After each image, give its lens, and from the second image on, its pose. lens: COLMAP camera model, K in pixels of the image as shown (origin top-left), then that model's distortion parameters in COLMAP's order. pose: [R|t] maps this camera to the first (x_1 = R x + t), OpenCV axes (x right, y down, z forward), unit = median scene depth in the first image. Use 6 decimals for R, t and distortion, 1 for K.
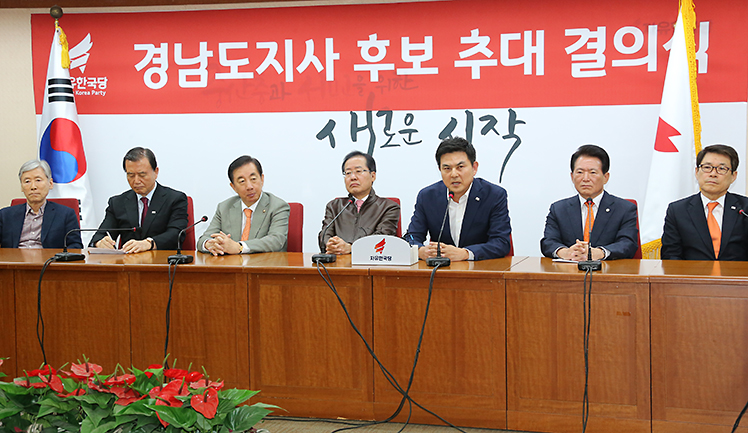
lens RADIAL K [[1332.2, 0, 374.0], [0, 1332.2, 216.5], [0, 0, 1]] dist [0.340233, 0.086456]
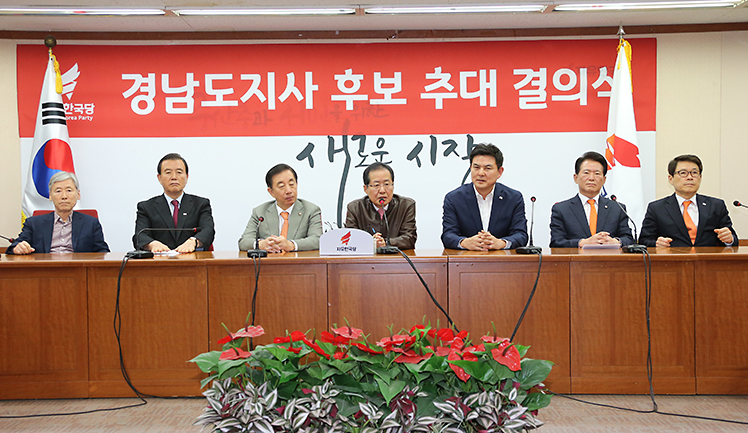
lens RADIAL K [[1031.9, 0, 385.8], [0, 1031.9, 226.0], [0, 0, 1]] dist [0.151905, 0.048760]
pose [[0.959311, -0.006040, 0.282287, -0.225340], [0.018792, 0.998920, -0.042488, 0.037837], [-0.281725, 0.046064, 0.958389, 0.143758]]
